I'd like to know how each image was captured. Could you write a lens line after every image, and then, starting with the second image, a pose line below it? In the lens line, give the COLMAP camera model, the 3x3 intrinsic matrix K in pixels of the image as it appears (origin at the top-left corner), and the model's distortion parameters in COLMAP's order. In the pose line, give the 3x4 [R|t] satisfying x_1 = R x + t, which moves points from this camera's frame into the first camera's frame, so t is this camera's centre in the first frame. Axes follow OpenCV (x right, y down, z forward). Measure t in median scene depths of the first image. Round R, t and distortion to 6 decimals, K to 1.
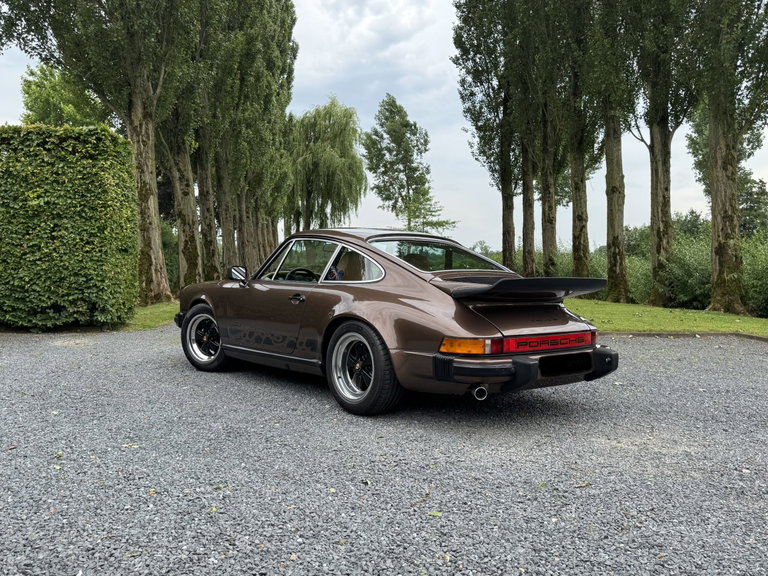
lens RADIAL K [[649.9, 0, 384.0], [0, 649.9, 288.0], [0, 0, 1]] dist [0.149249, -0.301819]
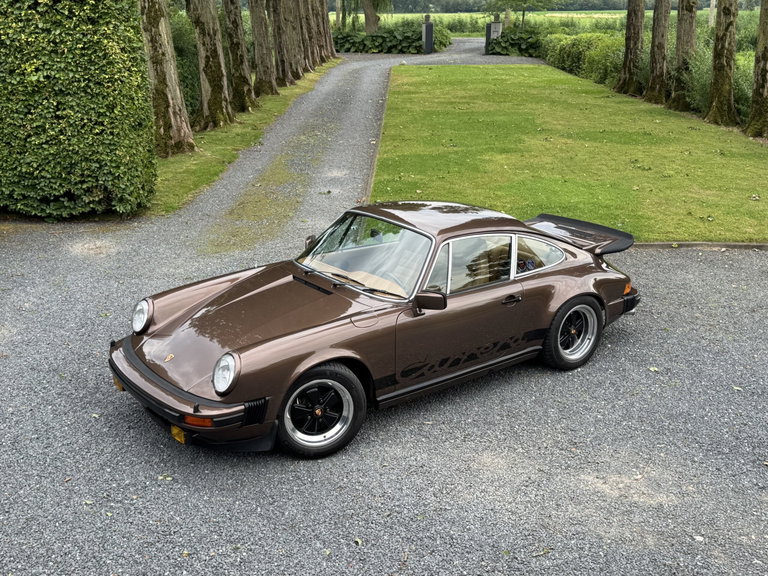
lens RADIAL K [[844.5, 0, 382.1], [0, 844.5, 289.8], [0, 0, 1]] dist [0.196816, -0.474026]
pose [[0.994441, 0.025662, -0.102122, 0.024318], [0.003488, 0.961286, 0.275531, -0.085116], [0.105239, -0.274356, 0.955852, -0.053526]]
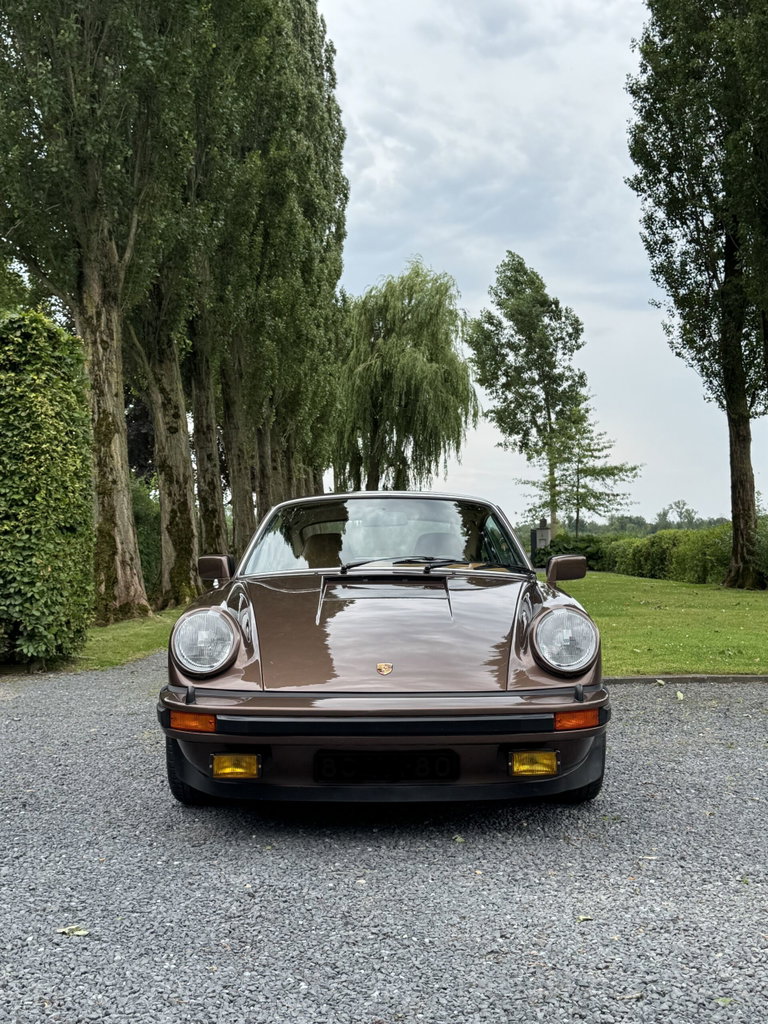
lens RADIAL K [[1126.0, 0, 381.1], [0, 1126.0, 519.4], [0, 0, 1]] dist [0.196816, -0.474026]
pose [[0.993913, -0.017732, -0.108728, -0.010603], [0.011185, 0.998104, -0.060533, -0.001571], [0.109595, 0.058948, 0.992227, 0.029869]]
